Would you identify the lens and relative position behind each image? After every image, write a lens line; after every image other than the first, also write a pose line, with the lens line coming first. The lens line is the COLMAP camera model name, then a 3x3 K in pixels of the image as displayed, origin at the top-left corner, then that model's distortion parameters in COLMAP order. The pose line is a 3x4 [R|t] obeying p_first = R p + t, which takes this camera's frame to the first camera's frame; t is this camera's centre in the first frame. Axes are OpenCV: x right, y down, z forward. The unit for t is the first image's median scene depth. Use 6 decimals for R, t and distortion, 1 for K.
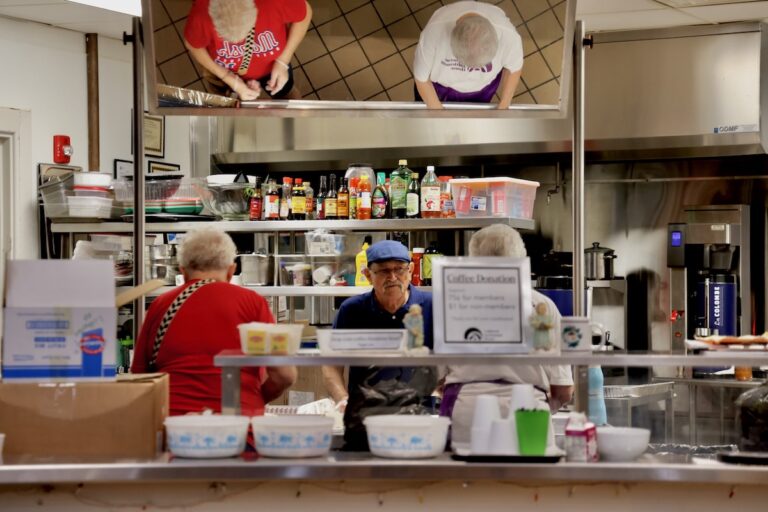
lens RADIAL K [[3131.0, 0, 384.0], [0, 3131.0, 256.0], [0, 0, 1]] dist [0.948476, 0.253315]
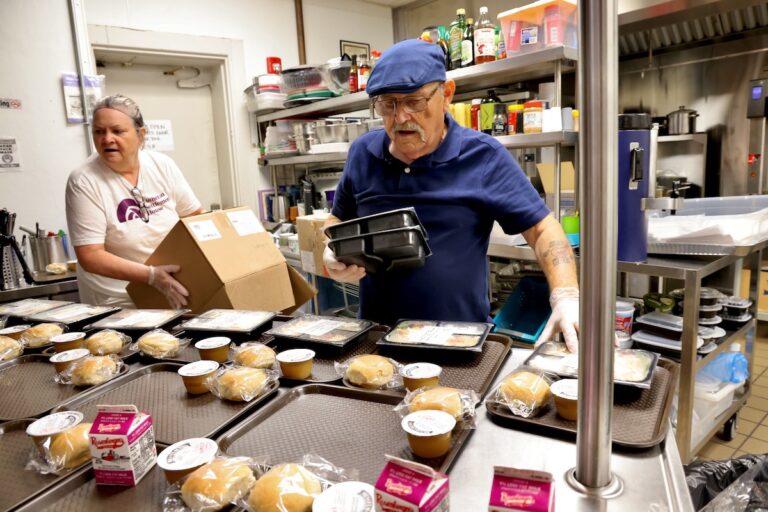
lens RADIAL K [[517.8, 0, 385.8], [0, 517.8, 269.1], [0, 0, 1]] dist [-0.075390, 0.040902]
pose [[0.895706, 0.037070, -0.443099, 0.056764], [0.054425, 0.979886, 0.191995, 0.016741], [0.441303, -0.196087, 0.875672, 0.808328]]
